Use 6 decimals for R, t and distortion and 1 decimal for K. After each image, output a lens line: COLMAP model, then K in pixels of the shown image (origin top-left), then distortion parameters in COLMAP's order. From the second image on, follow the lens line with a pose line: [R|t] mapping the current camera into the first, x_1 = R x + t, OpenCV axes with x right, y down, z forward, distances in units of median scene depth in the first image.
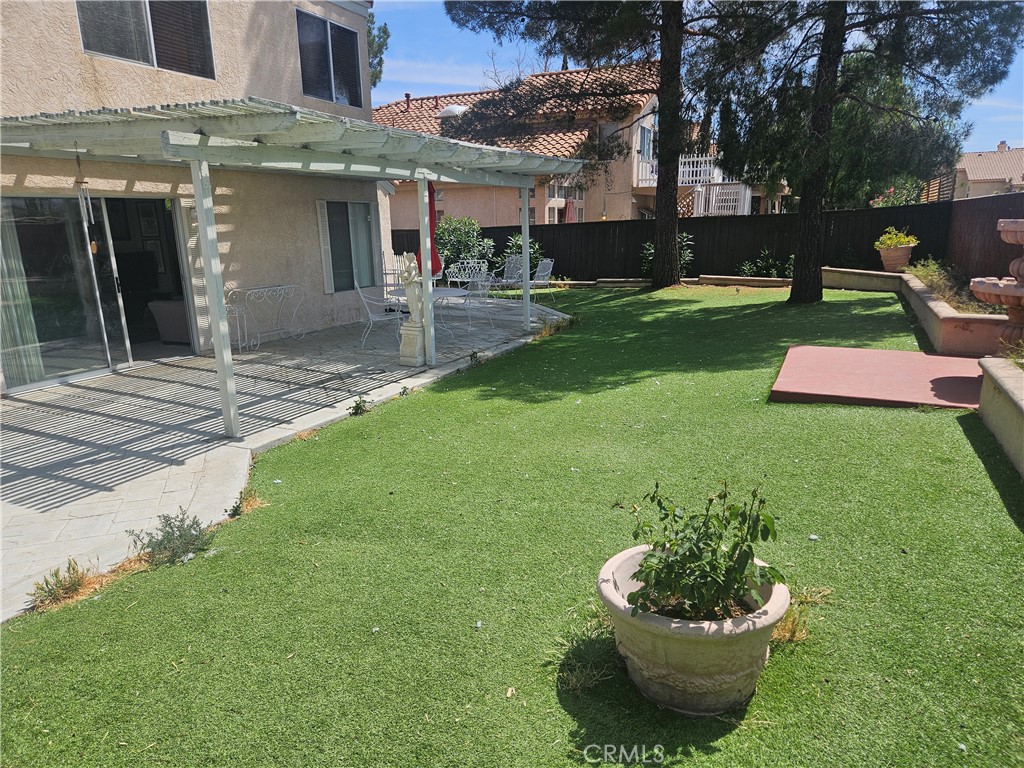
lens RADIAL K [[682.9, 0, 510.2], [0, 682.9, 394.1], [0, 0, 1]] dist [0.058915, -0.047092]
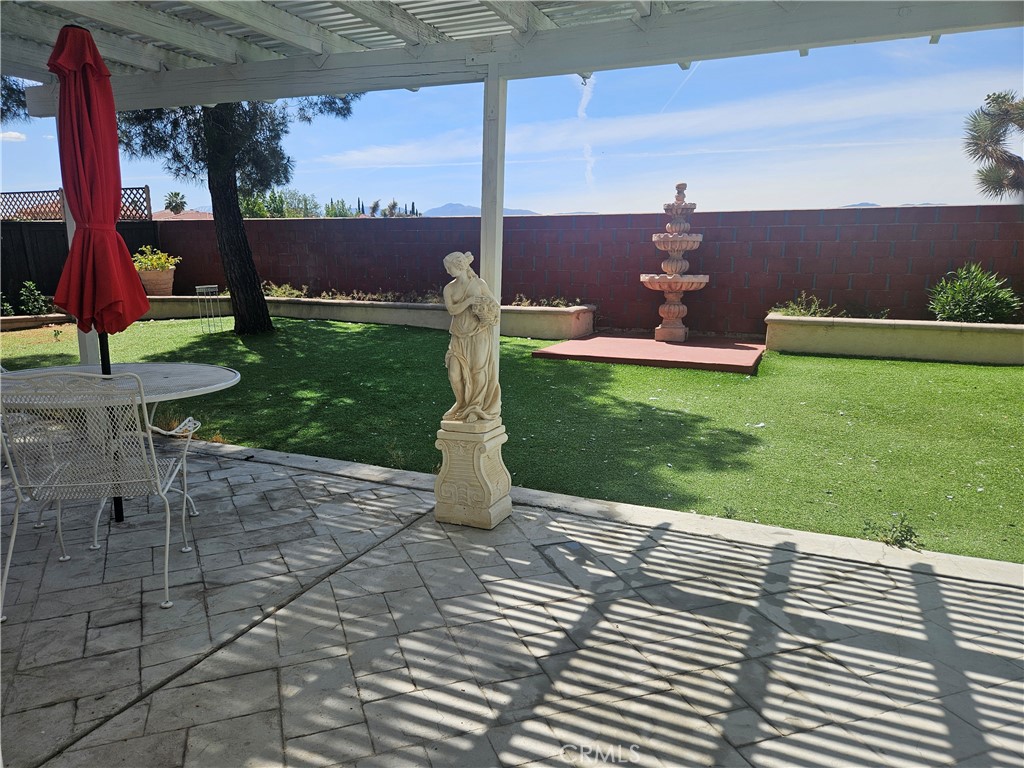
lens RADIAL K [[682.9, 0, 511.2], [0, 682.9, 384.1], [0, 0, 1]] dist [0.058915, -0.047092]
pose [[-0.045715, -0.167637, 0.984788, -0.617328], [0.236902, 0.955877, 0.173713, -0.219195], [-0.970457, 0.241239, -0.003984, 1.115201]]
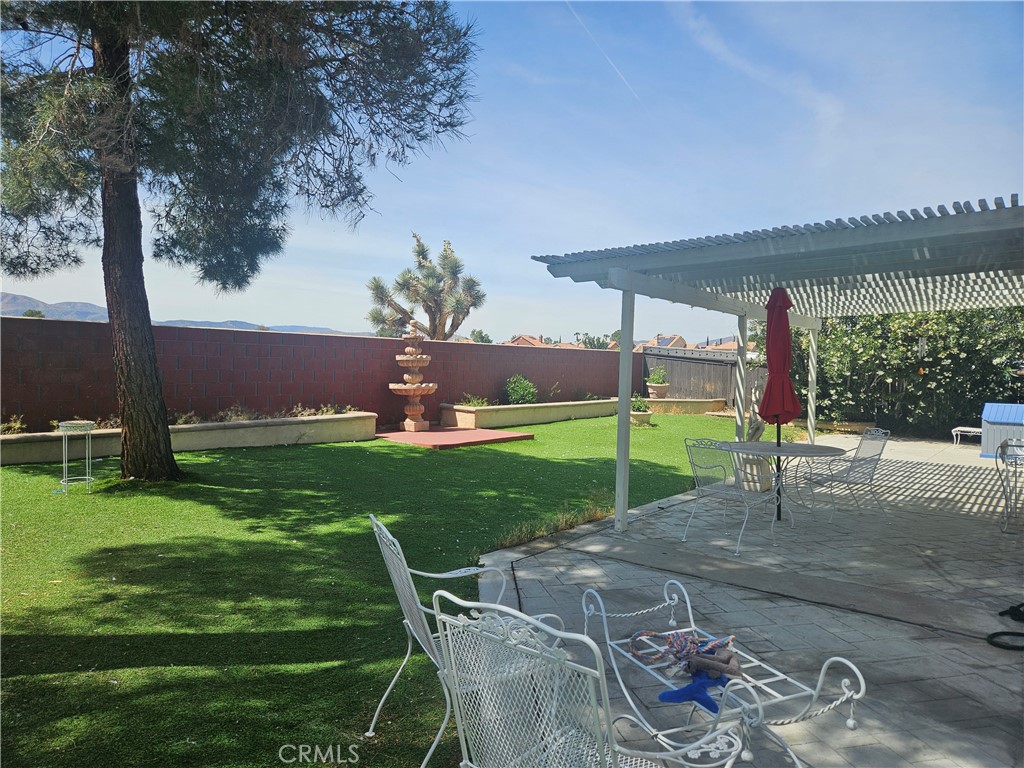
lens RADIAL K [[682.9, 0, 513.1], [0, 682.9, 374.7], [0, 0, 1]] dist [0.058915, -0.047092]
pose [[-0.979783, -0.013479, 0.199609, 0.024975], [0.037082, 0.968203, 0.247401, -0.540985], [-0.196597, 0.249801, -0.948129, 2.281375]]
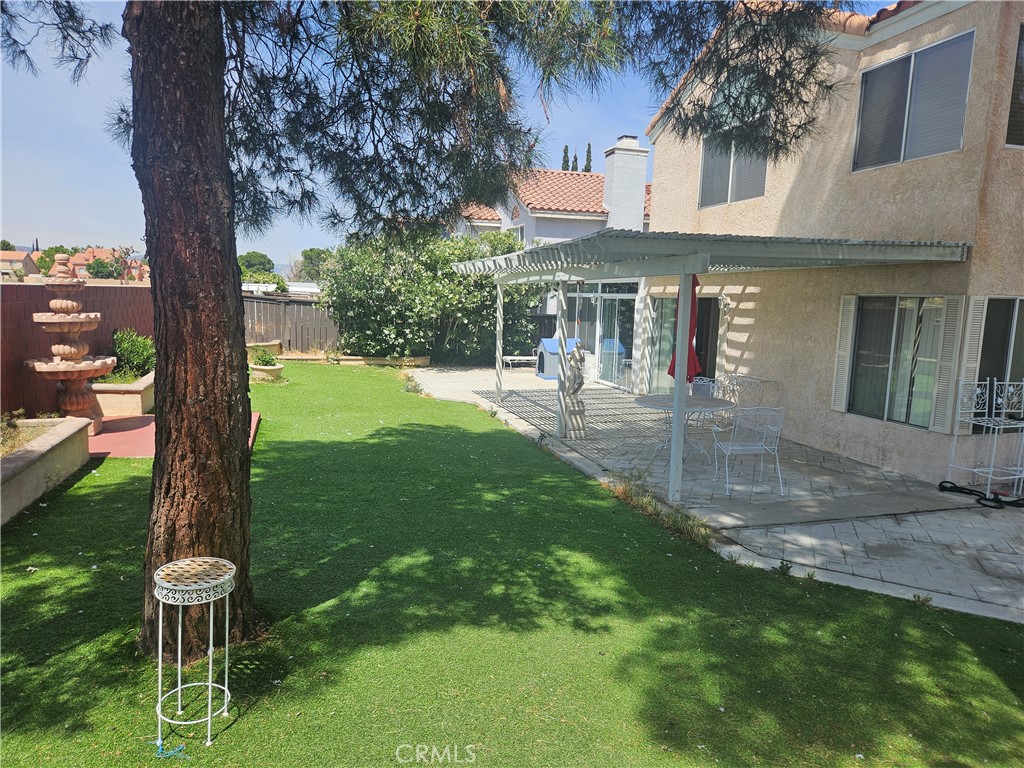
lens RADIAL K [[682.9, 0, 510.7], [0, 682.9, 391.2], [0, 0, 1]] dist [0.058915, -0.047092]
pose [[-0.724505, 0.085873, -0.683900, 0.818685], [-0.182702, 0.932792, 0.310675, -0.518928], [0.664615, 0.350036, -0.660123, 1.913090]]
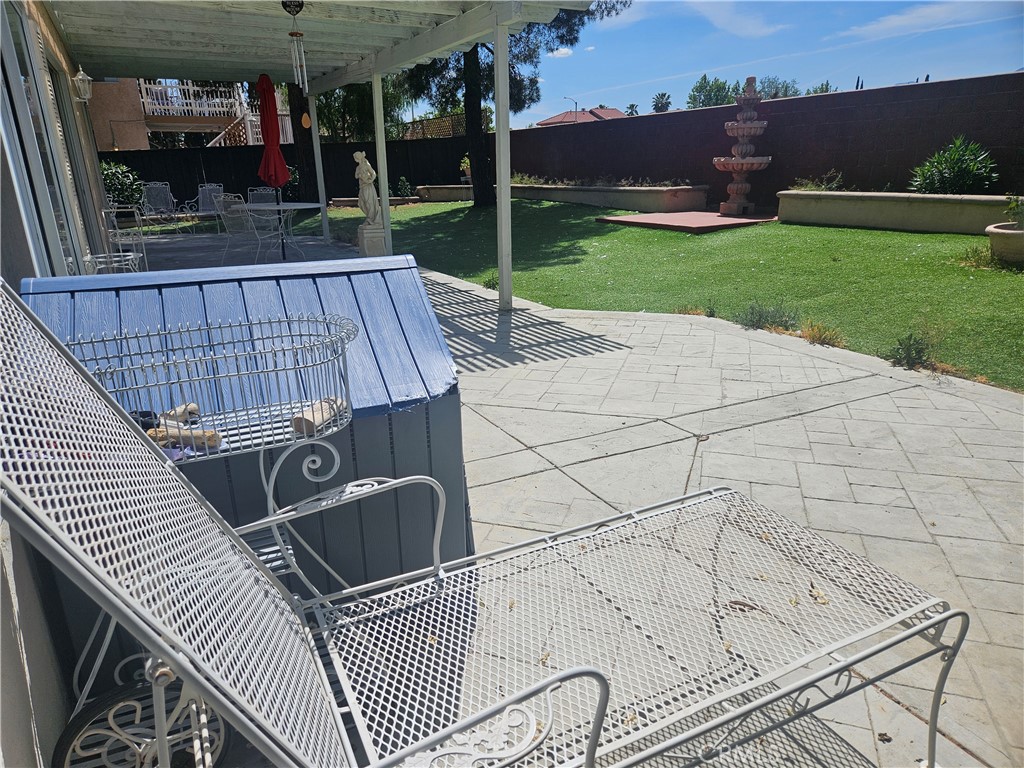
lens RADIAL K [[682.9, 0, 494.0], [0, 682.9, 399.5], [0, 0, 1]] dist [0.058915, -0.047092]
pose [[0.607320, -0.264532, 0.749123, -0.962438], [0.214708, 0.962500, 0.165814, 0.012944], [-0.764894, 0.060141, 0.641342, 0.279814]]
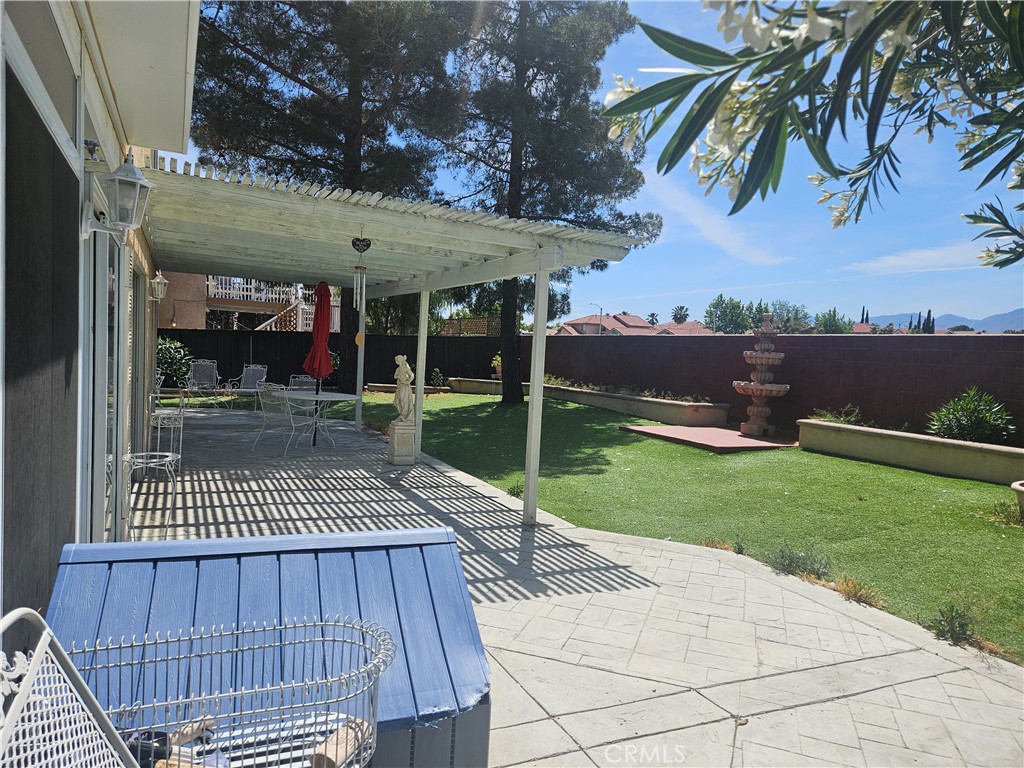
lens RADIAL K [[682.9, 0, 503.7], [0, 682.9, 384.6], [0, 0, 1]] dist [0.058915, -0.047092]
pose [[0.626631, 0.003282, 0.779309, -0.962334], [0.136513, 0.984067, -0.113912, -0.025824], [-0.767266, 0.177766, 0.616199, 0.282589]]
